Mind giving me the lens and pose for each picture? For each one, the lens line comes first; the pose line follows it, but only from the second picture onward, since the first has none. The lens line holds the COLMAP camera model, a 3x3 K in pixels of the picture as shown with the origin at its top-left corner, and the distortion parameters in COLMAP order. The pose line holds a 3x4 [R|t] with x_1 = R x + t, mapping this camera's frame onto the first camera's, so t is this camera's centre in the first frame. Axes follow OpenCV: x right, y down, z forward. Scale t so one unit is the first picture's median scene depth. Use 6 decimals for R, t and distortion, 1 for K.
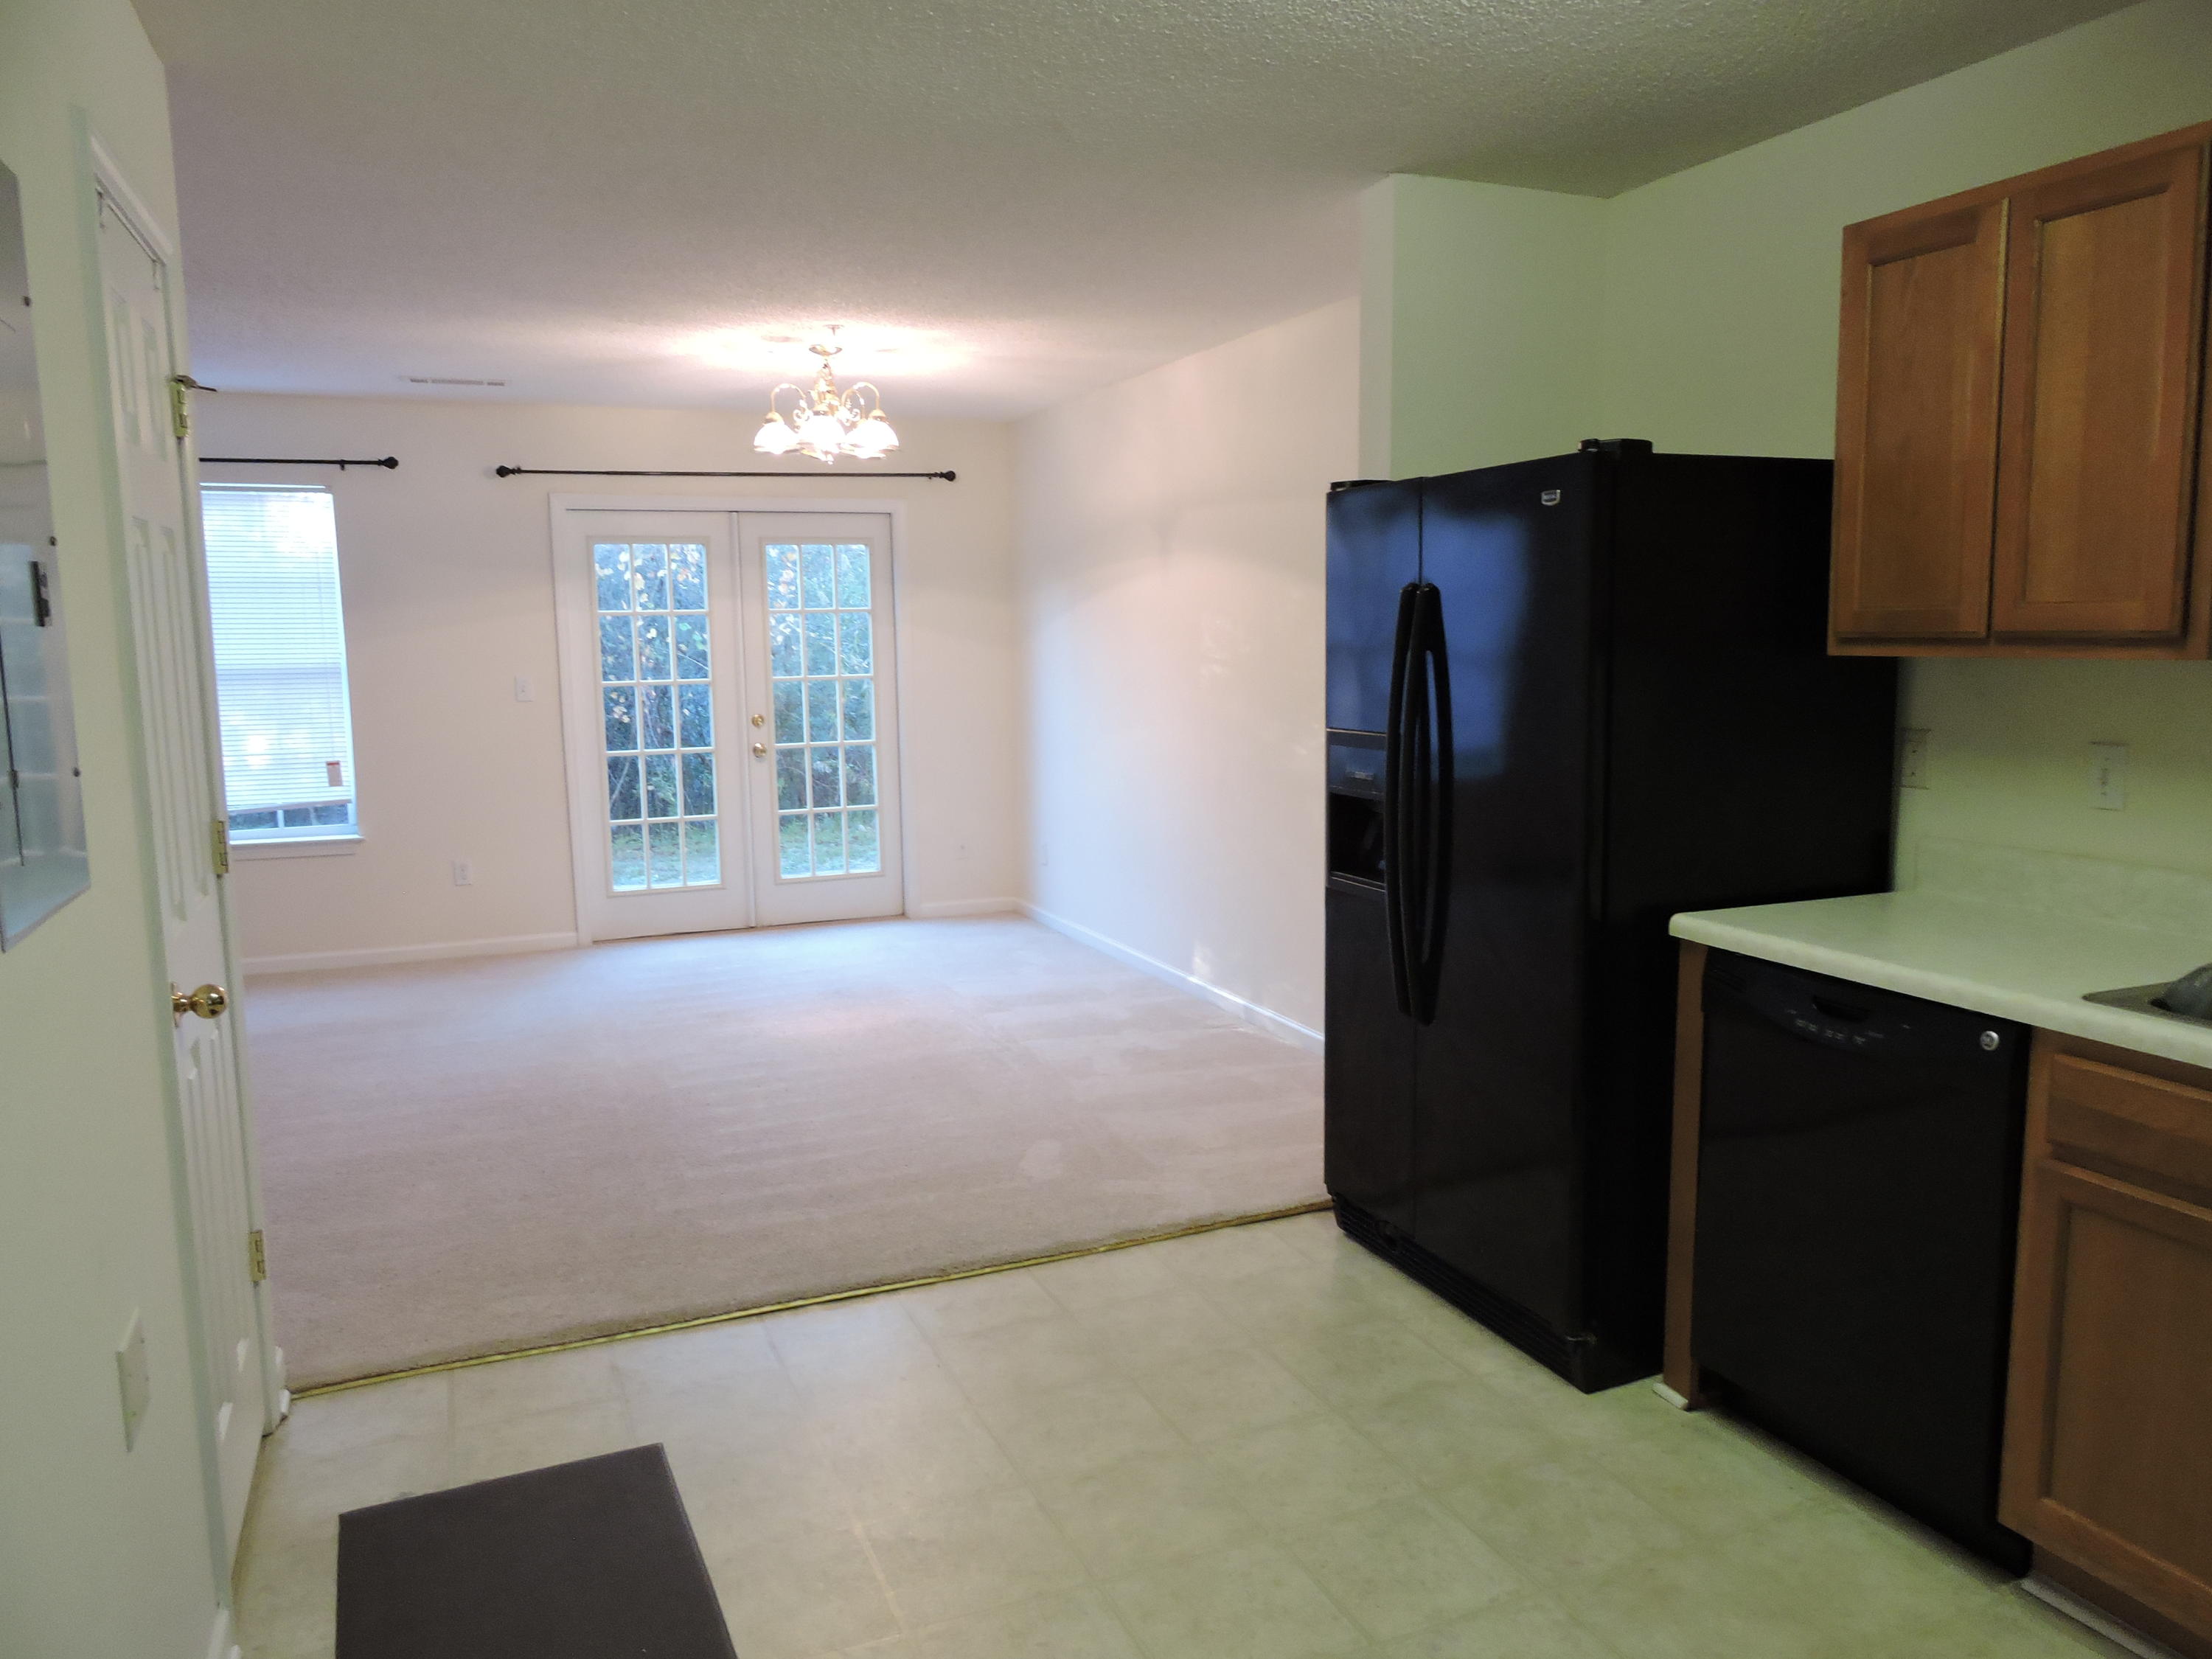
lens RADIAL K [[1577.6, 0, 1117.0], [0, 1577.6, 840.0], [0, 0, 1]] dist [-0.003021, 0.001190]
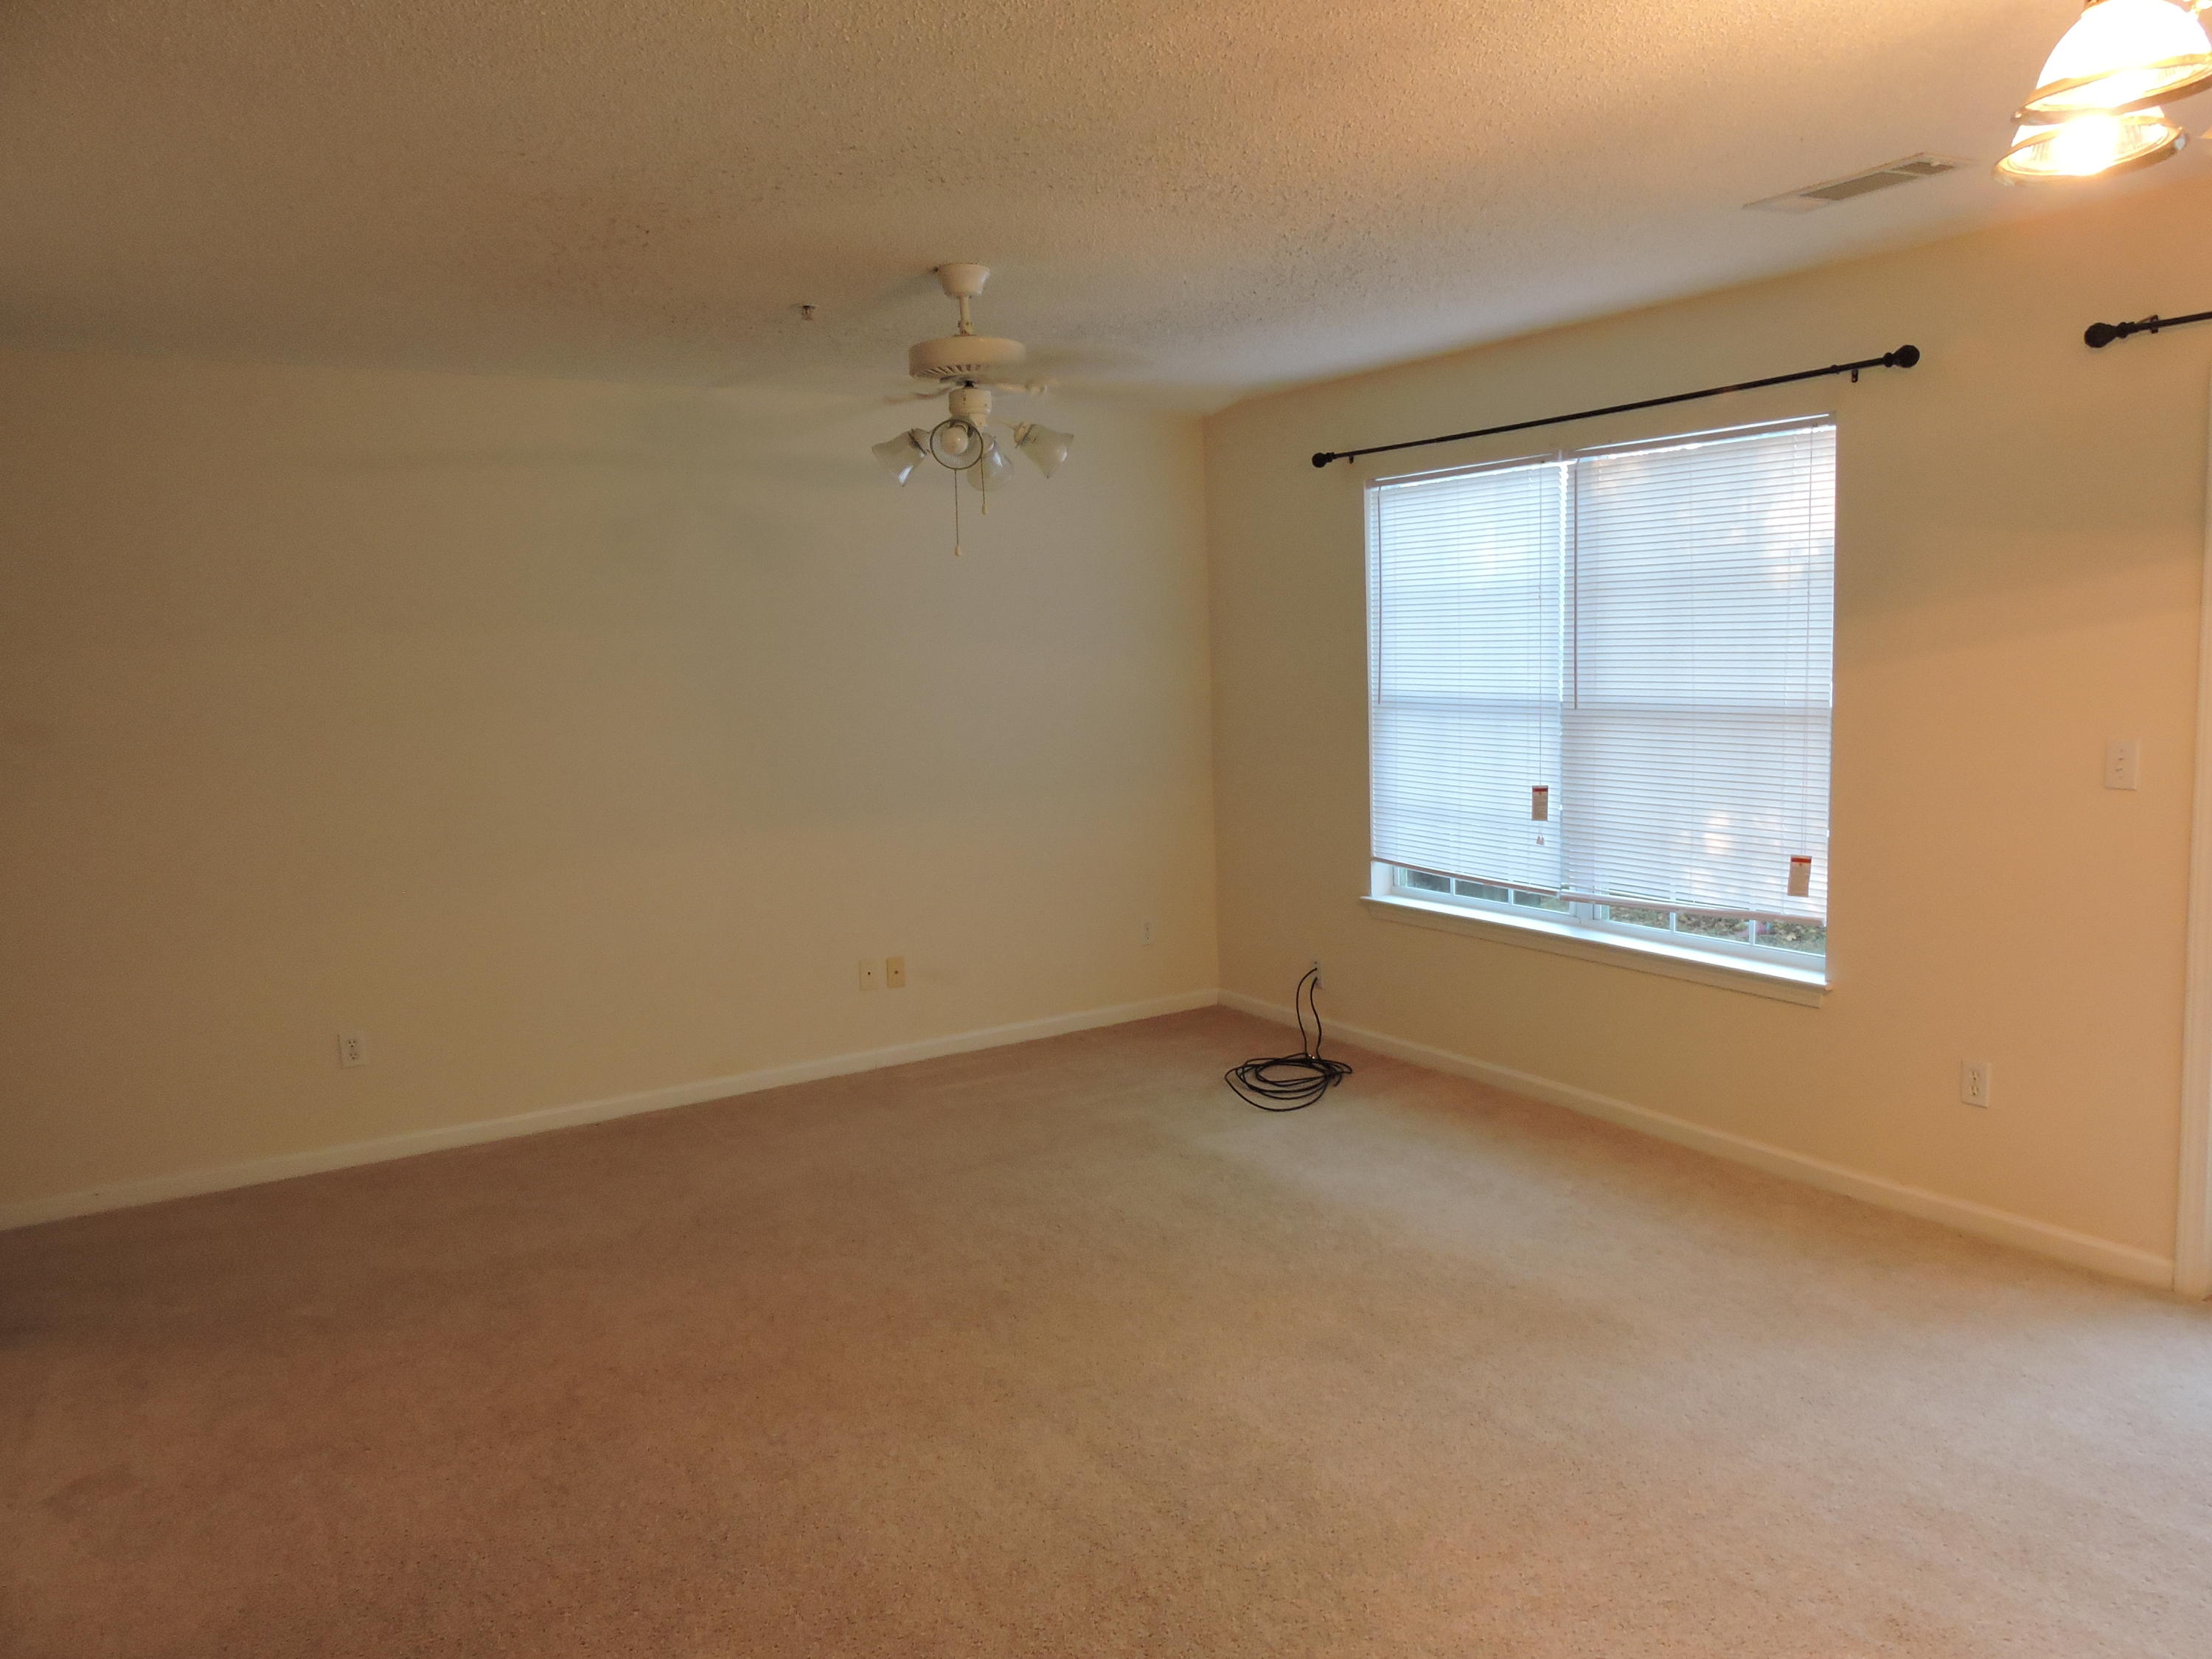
lens RADIAL K [[1590.3, 0, 1106.0], [0, 1590.3, 829.5], [0, 0, 1]] dist [0.003602, 0.000679]
pose [[0.157510, 0.127424, -0.979262, 0.072503], [-0.102919, 0.988358, 0.112053, -0.096089], [0.982140, 0.083135, 0.168791, 0.579603]]
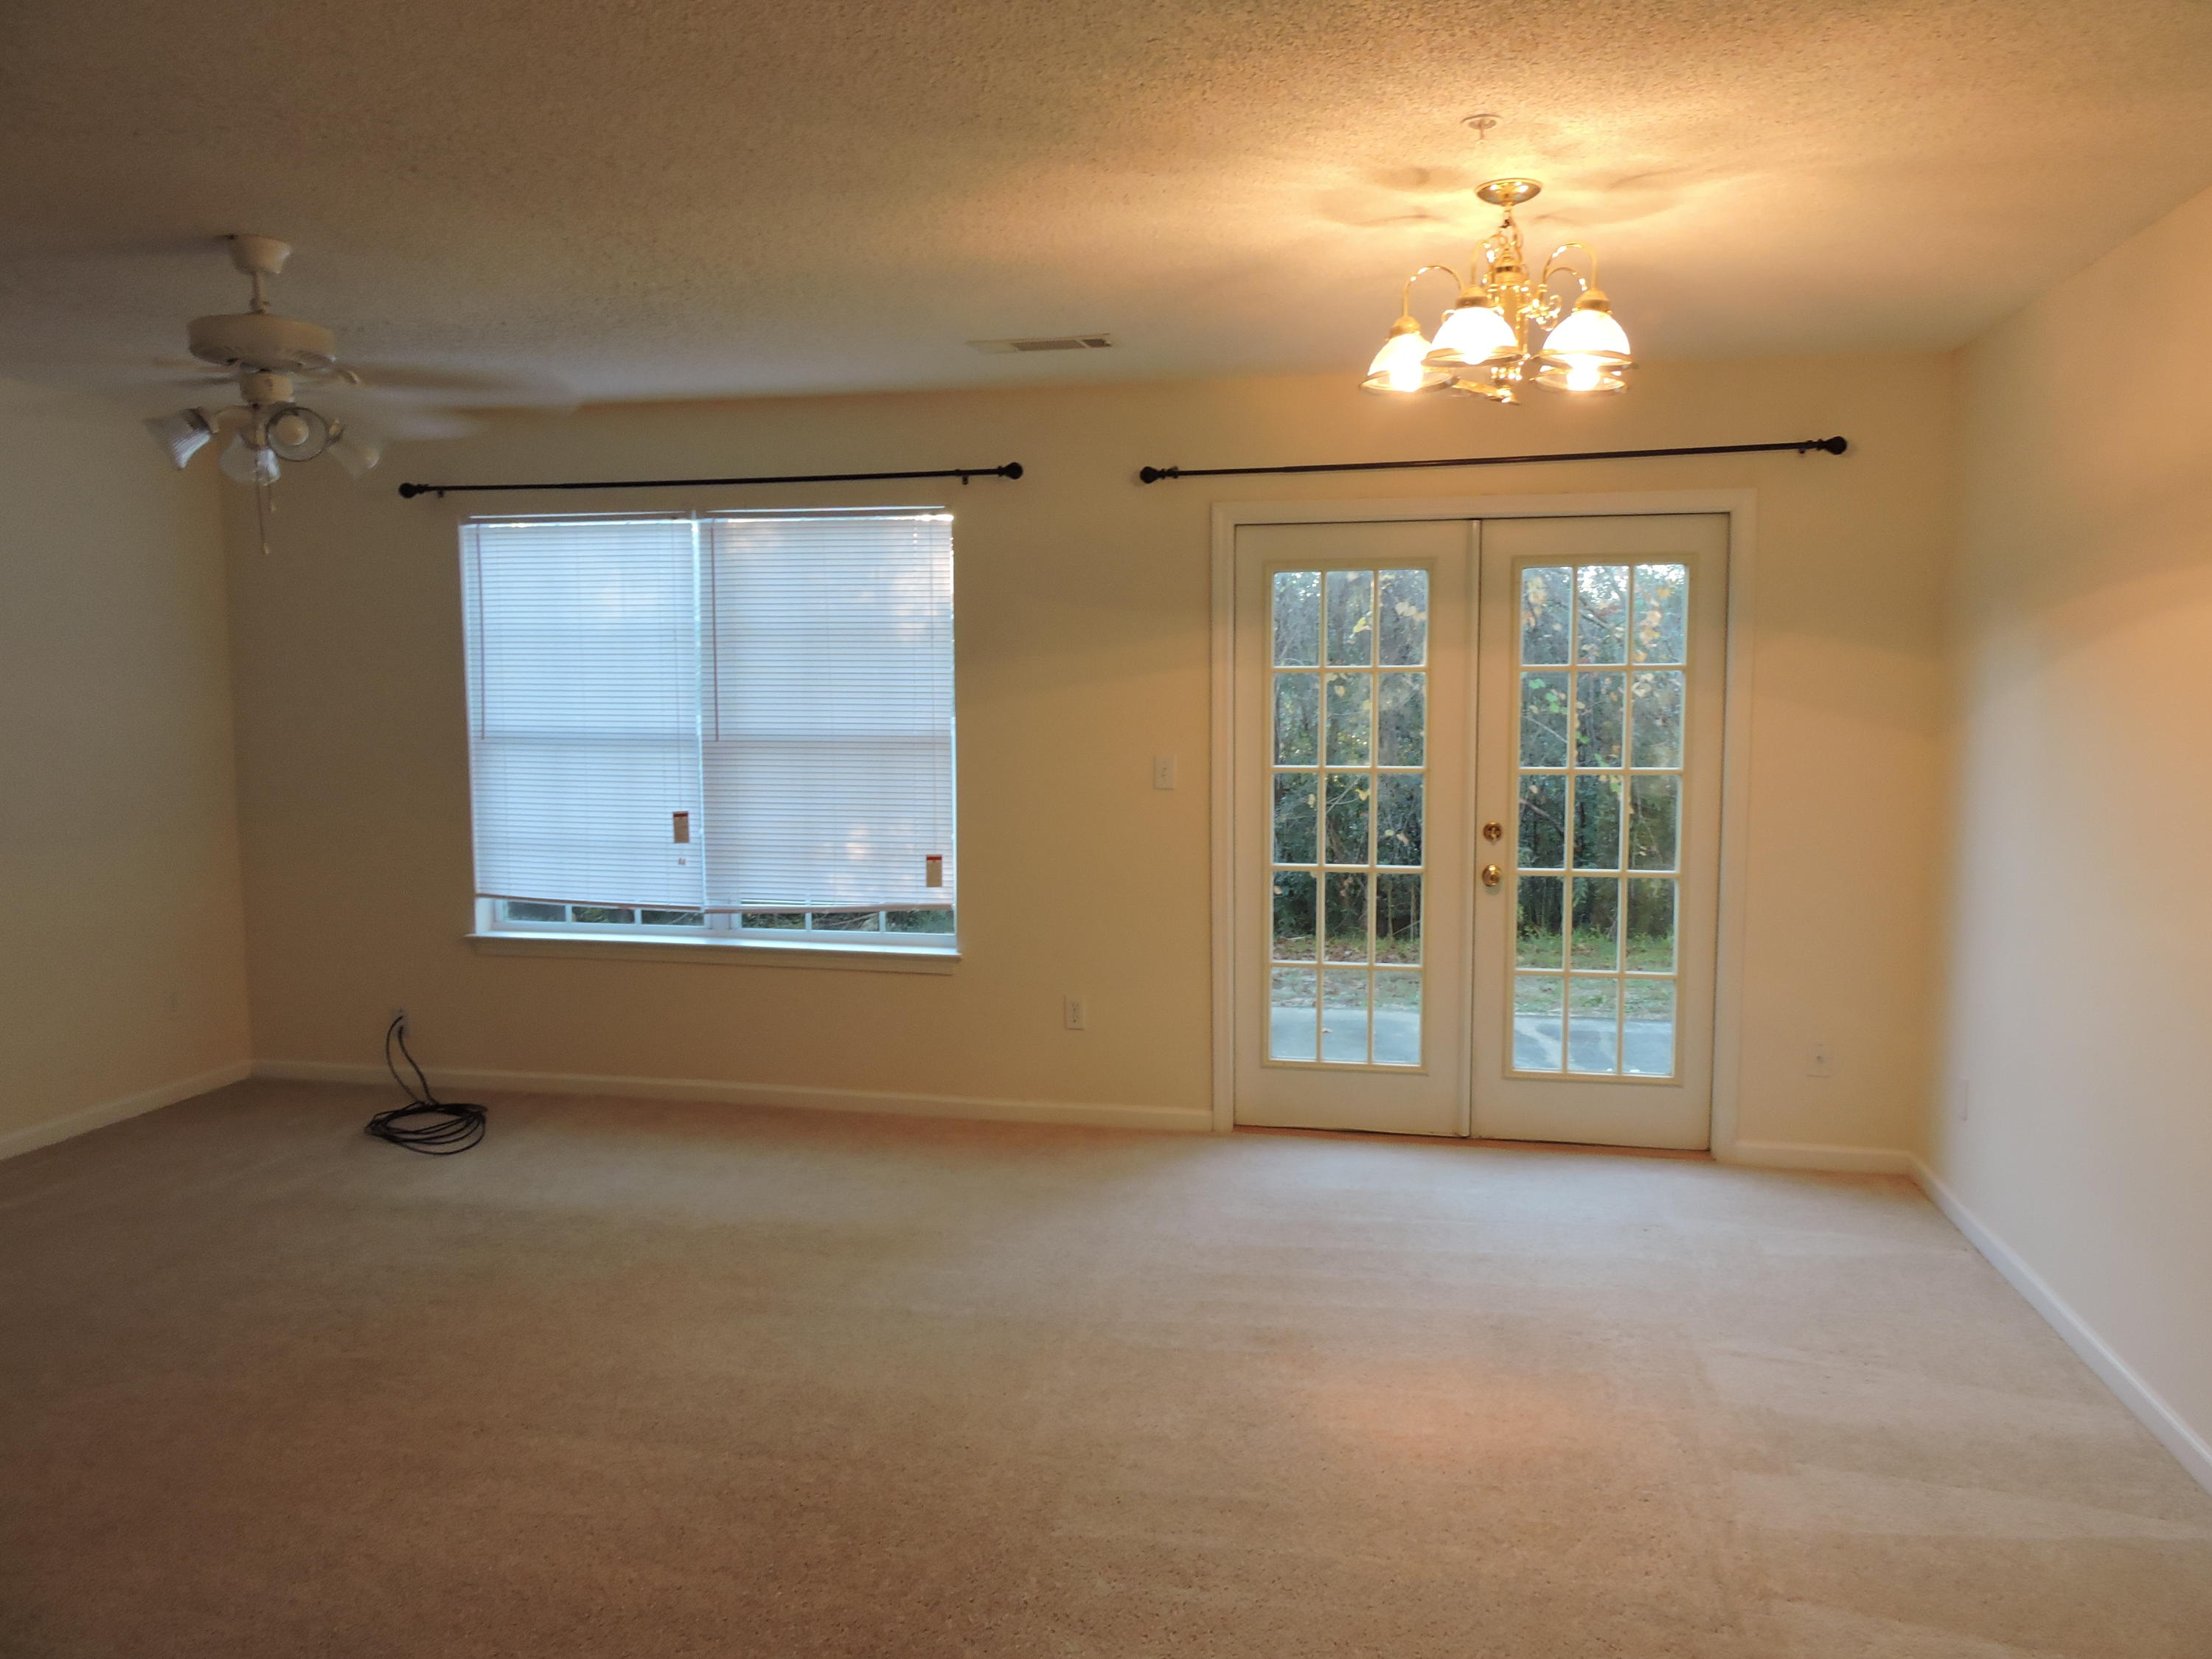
lens RADIAL K [[1577.6, 0, 1117.0], [0, 1577.6, 840.0], [0, 0, 1]] dist [-0.003021, 0.001190]
pose [[0.818807, 0.069638, -0.569829, 0.022763], [-0.087371, 0.996169, -0.003806, -0.058266], [0.567381, 0.052902, 0.821755, 0.378909]]
